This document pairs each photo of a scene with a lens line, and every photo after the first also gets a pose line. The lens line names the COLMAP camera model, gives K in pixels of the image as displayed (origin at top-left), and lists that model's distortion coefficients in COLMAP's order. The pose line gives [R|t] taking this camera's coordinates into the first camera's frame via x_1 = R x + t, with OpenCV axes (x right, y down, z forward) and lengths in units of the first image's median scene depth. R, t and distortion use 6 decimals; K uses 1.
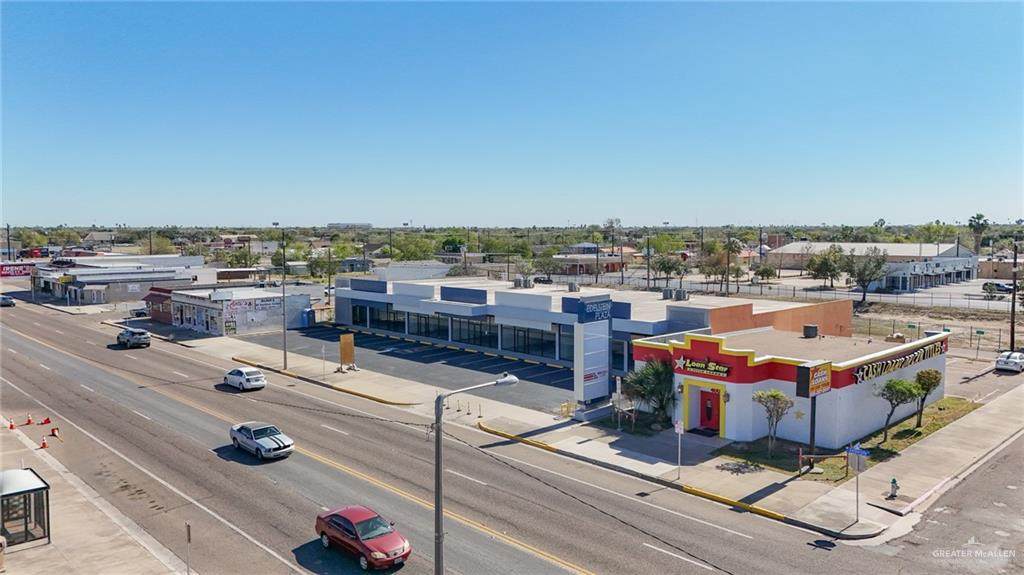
lens RADIAL K [[674.6, 0, 512.0], [0, 674.6, 287.5], [0, 0, 1]] dist [0.010150, 0.001562]
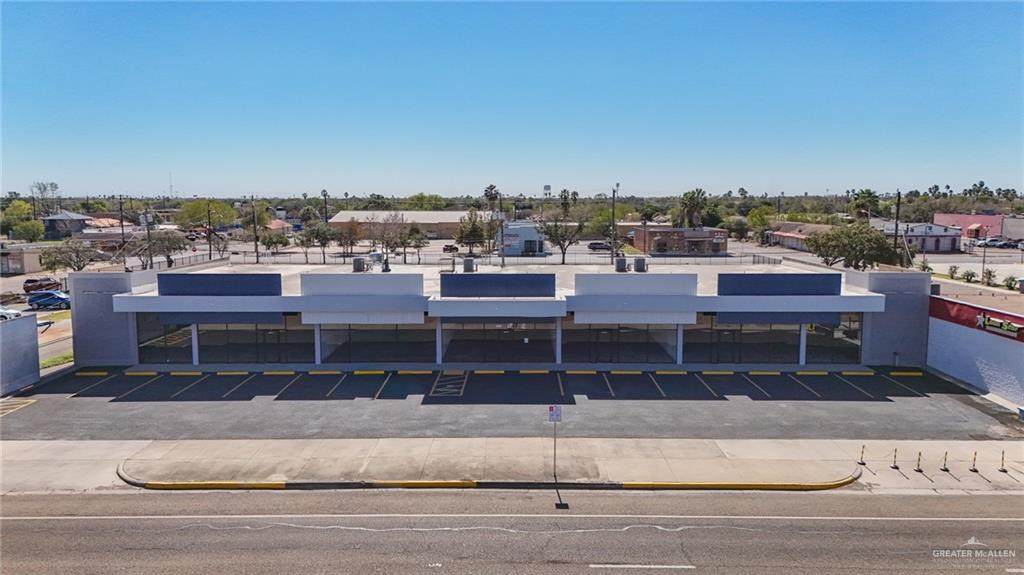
lens RADIAL K [[674.6, 0, 512.0], [0, 674.6, 287.5], [0, 0, 1]] dist [0.010150, 0.001562]
pose [[0.711976, -0.085776, 0.696945, -0.409433], [0.054859, 0.996272, 0.066574, -0.022092], [-0.700057, -0.009166, 0.714028, 0.448901]]
